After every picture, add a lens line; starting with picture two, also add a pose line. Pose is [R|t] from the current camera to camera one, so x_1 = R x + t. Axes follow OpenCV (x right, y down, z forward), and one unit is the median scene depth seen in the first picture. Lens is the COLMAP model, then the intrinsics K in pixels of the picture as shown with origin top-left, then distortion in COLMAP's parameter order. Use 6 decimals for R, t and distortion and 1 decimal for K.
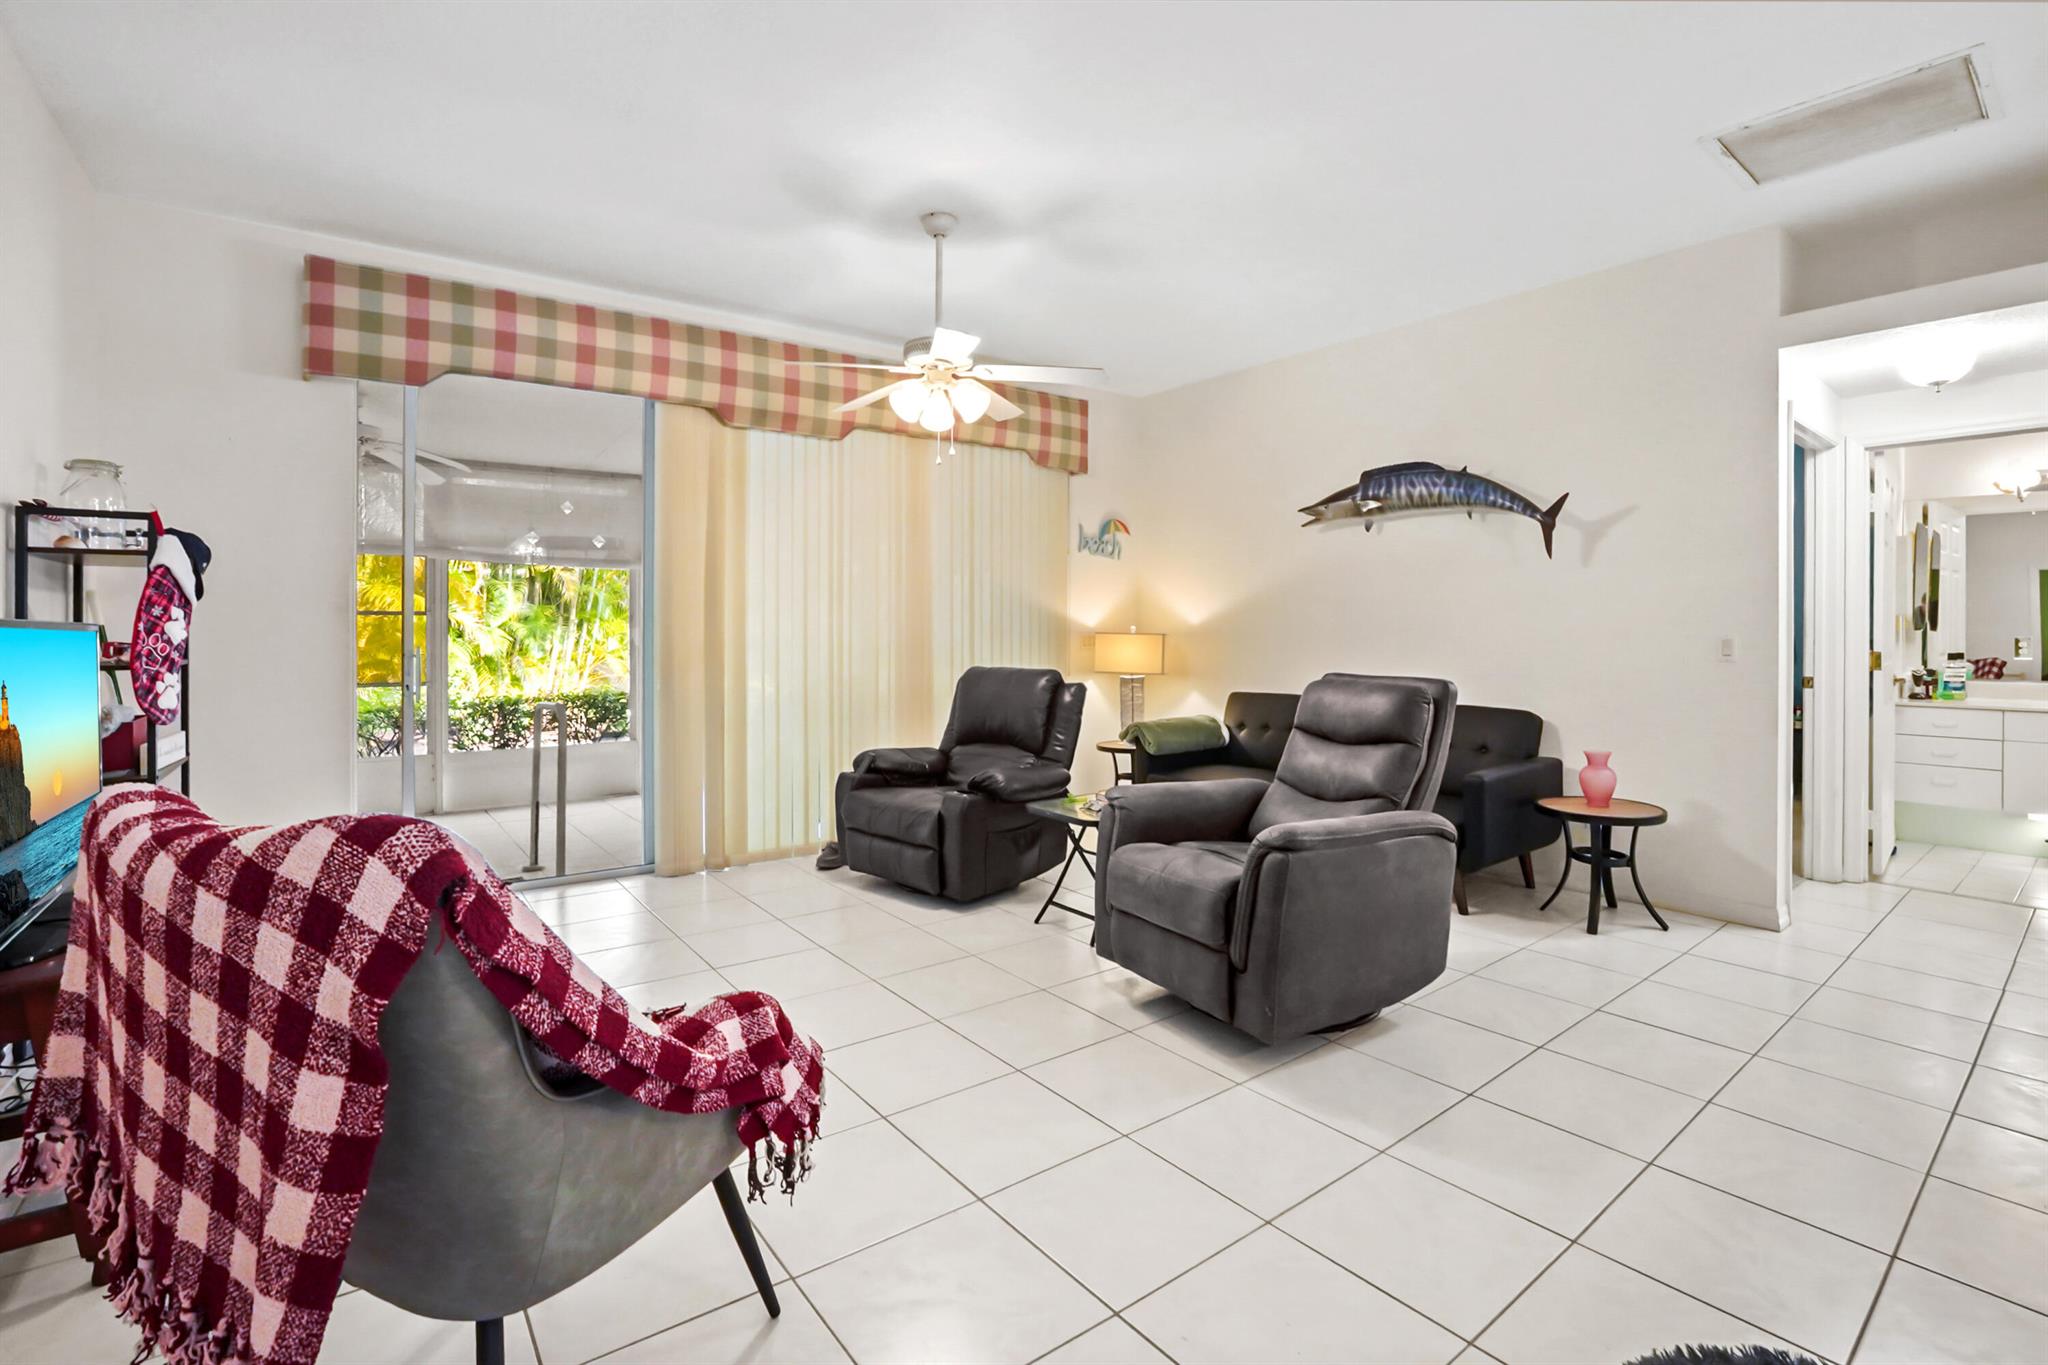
lens RADIAL K [[916.4, 0, 1027.6], [0, 916.4, 636.2], [0, 0, 1]] dist [-0.034396, 0.000360]
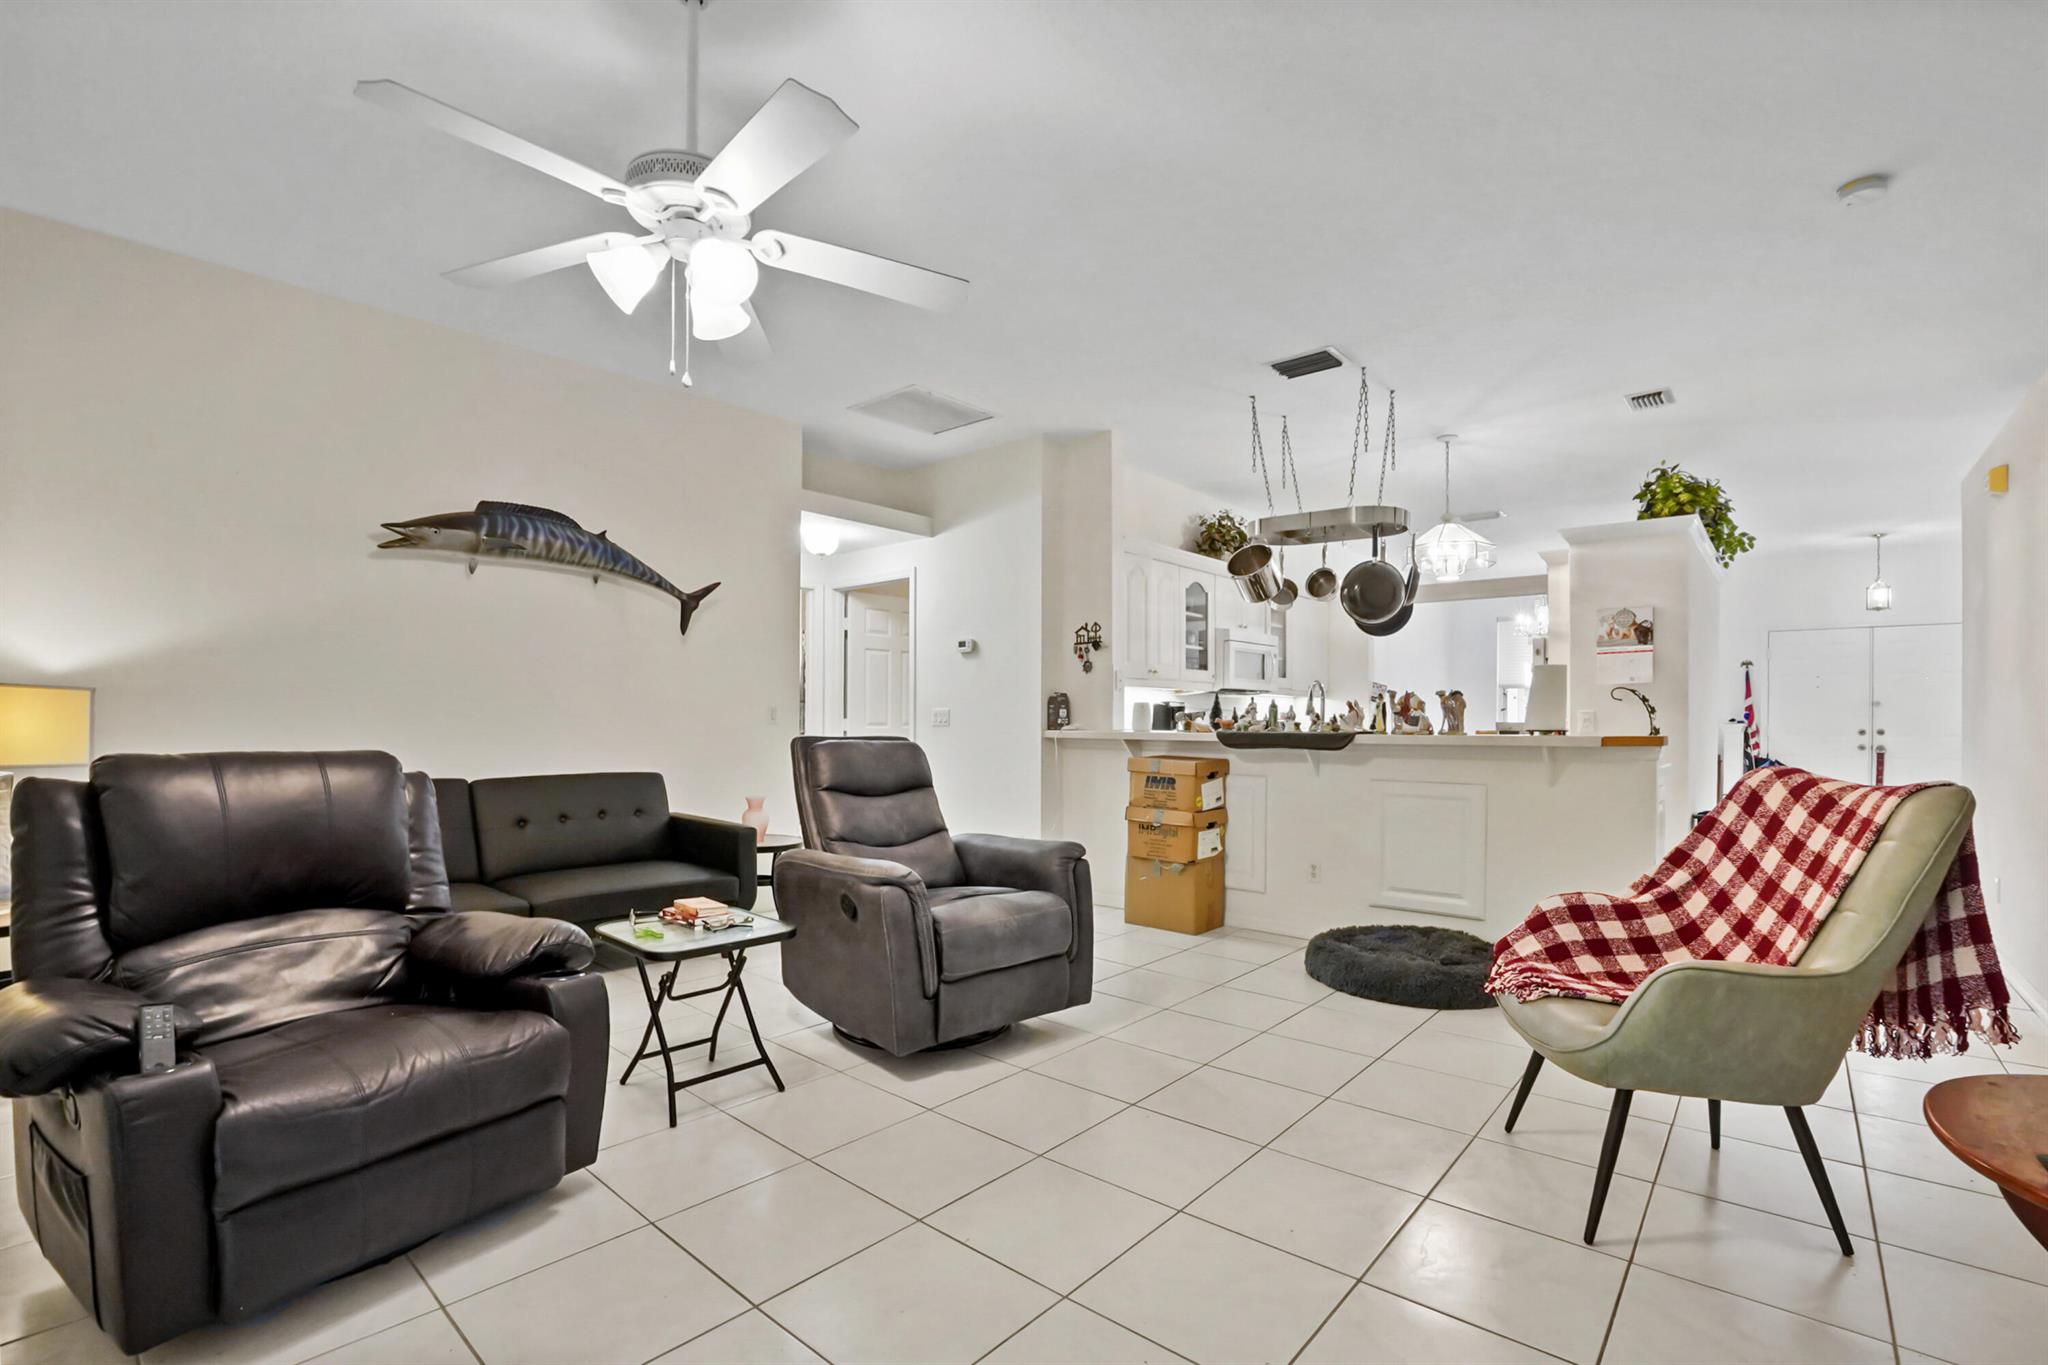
lens RADIAL K [[889.0, 0, 1025.3], [0, 889.0, 721.1], [0, 0, 1]] dist [-0.042085, 0.000217]
pose [[-0.218157, 0.000170, 0.975914, -0.522421], [-0.003601, 0.999993, -0.000979, 0.017312], [-0.975907, -0.003727, -0.218155, 0.718465]]
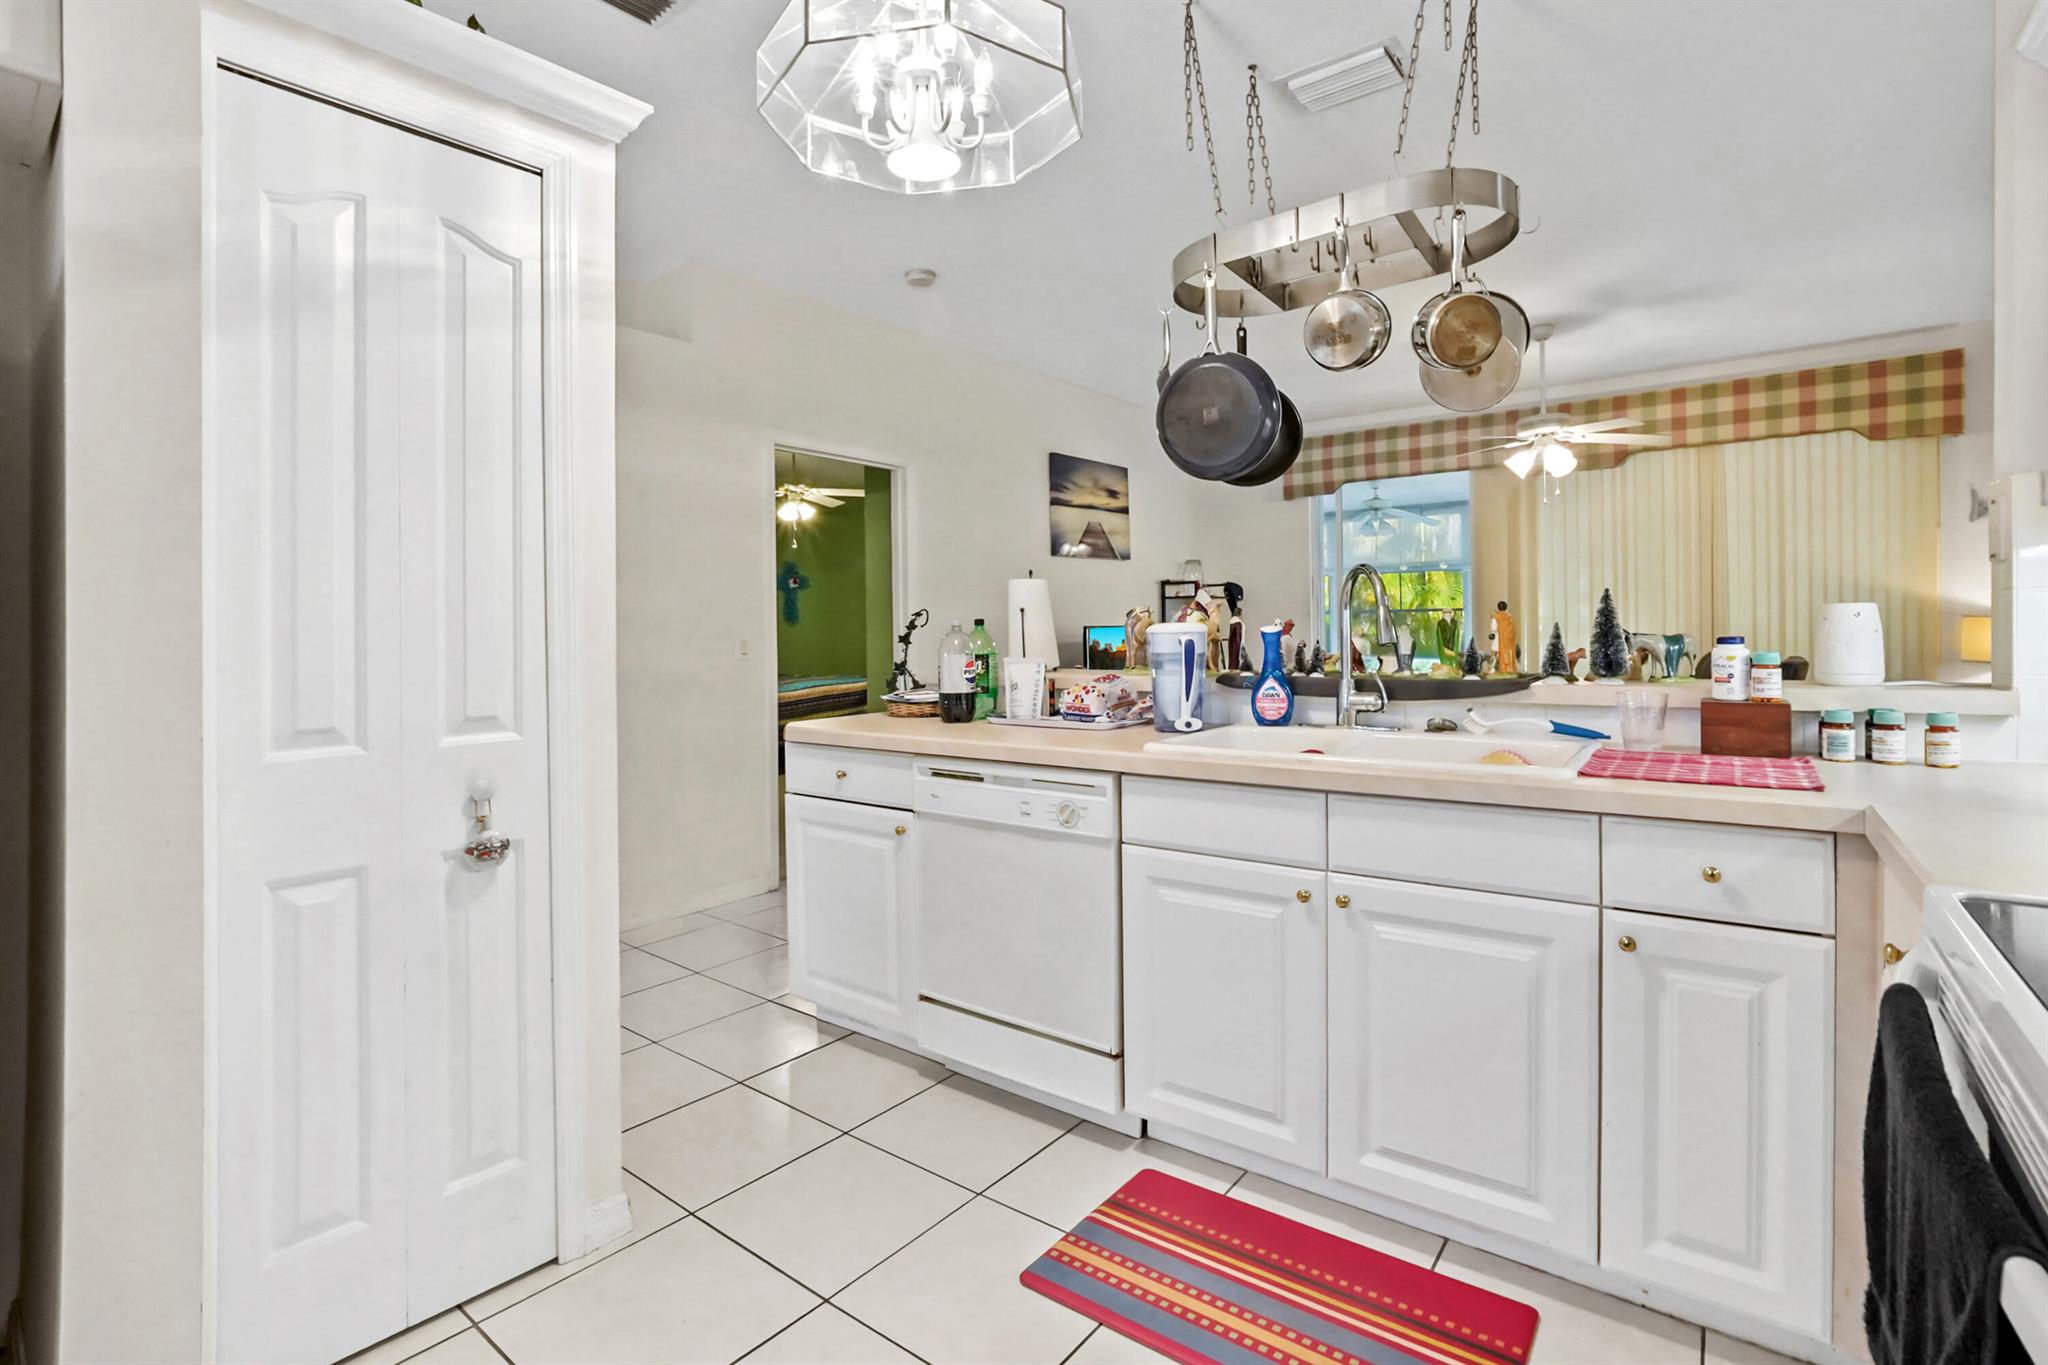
lens RADIAL K [[916.4, 0, 1027.6], [0, 916.4, 636.2], [0, 0, 1]] dist [-0.034396, 0.000360]
pose [[0.275695, 0.004470, -0.961235, 0.794930], [0.013221, 0.999877, 0.008441, -0.003073], [0.961154, -0.015035, 0.275602, -0.117227]]
